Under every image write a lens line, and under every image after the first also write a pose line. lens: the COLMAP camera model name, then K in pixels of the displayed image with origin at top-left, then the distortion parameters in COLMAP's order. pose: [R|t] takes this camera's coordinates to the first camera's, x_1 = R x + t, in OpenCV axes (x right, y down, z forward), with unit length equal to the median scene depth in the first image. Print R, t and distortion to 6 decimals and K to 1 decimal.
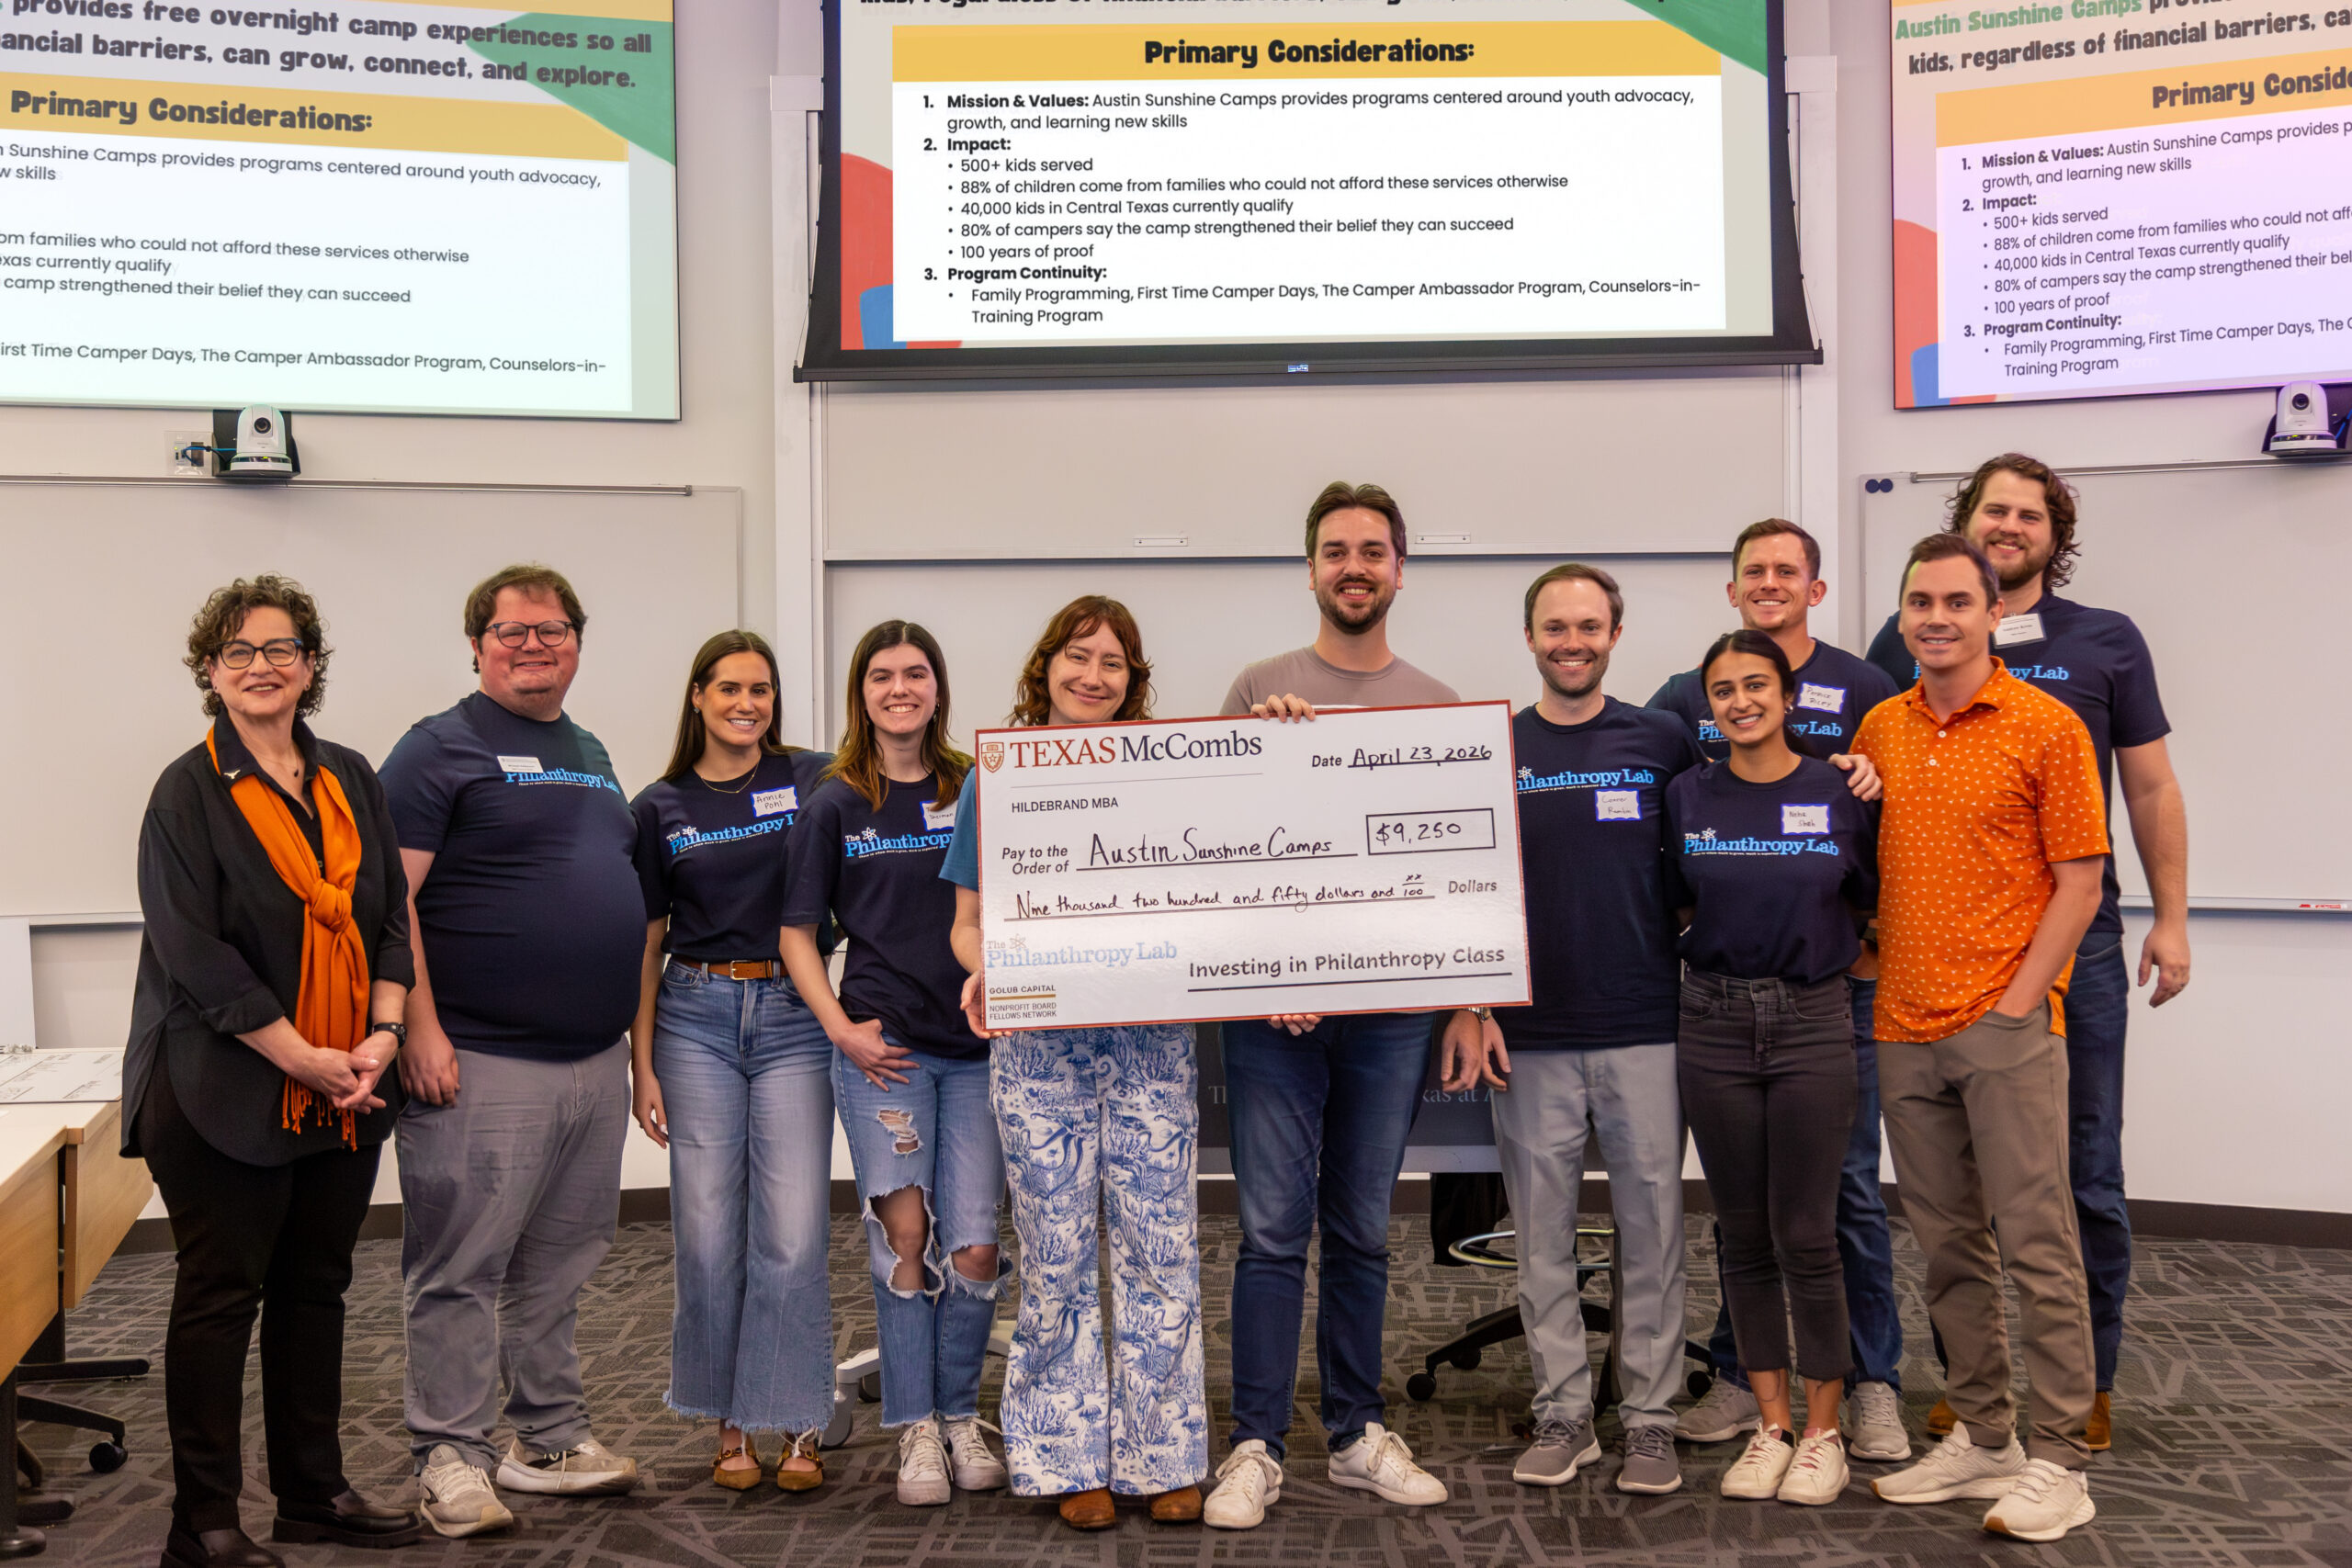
lens RADIAL K [[3259.2, 0, 1185.7], [0, 3259.2, 767.4], [0, 0, 1]] dist [0.037202, -0.036487]
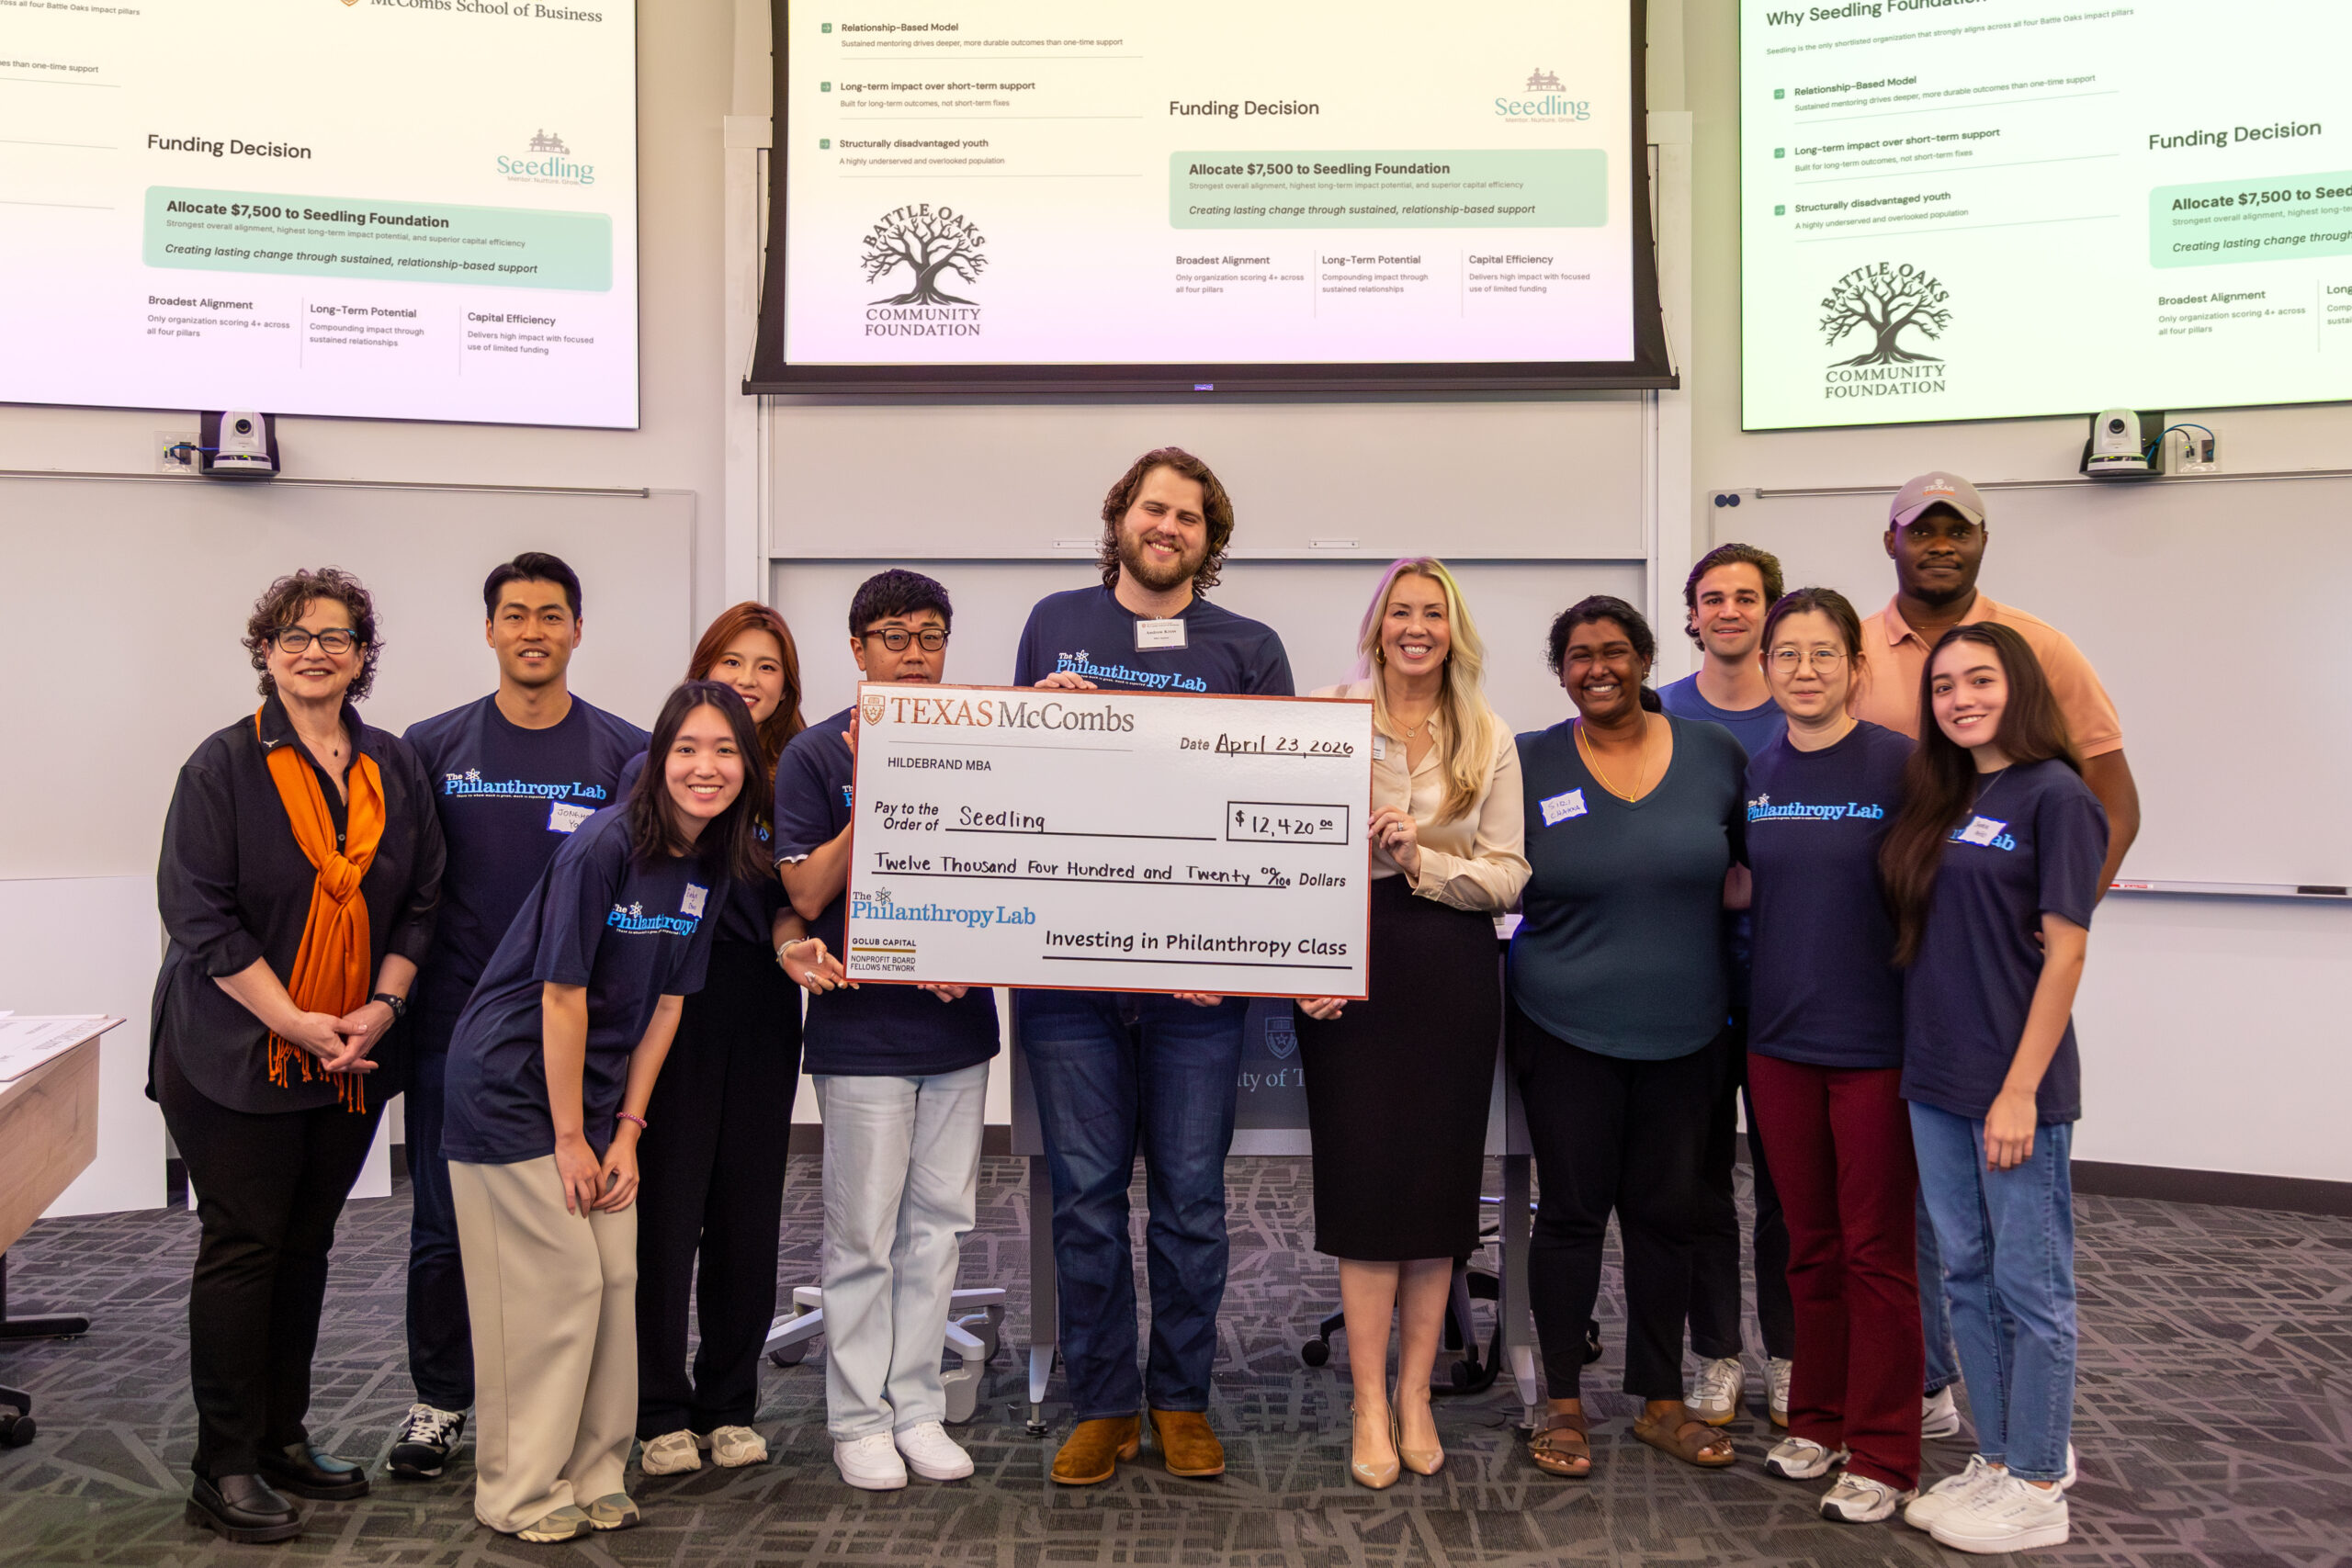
lens RADIAL K [[2657.8, 0, 1180.7], [0, 2657.8, 713.7], [0, 0, 1]] dist [0.022889, -0.013520]
pose [[0.999550, 0.008990, 0.028603, 0.002862], [-0.008713, 0.999914, -0.009781, -0.005084], [-0.028688, 0.009527, 0.999543, 0.144600]]
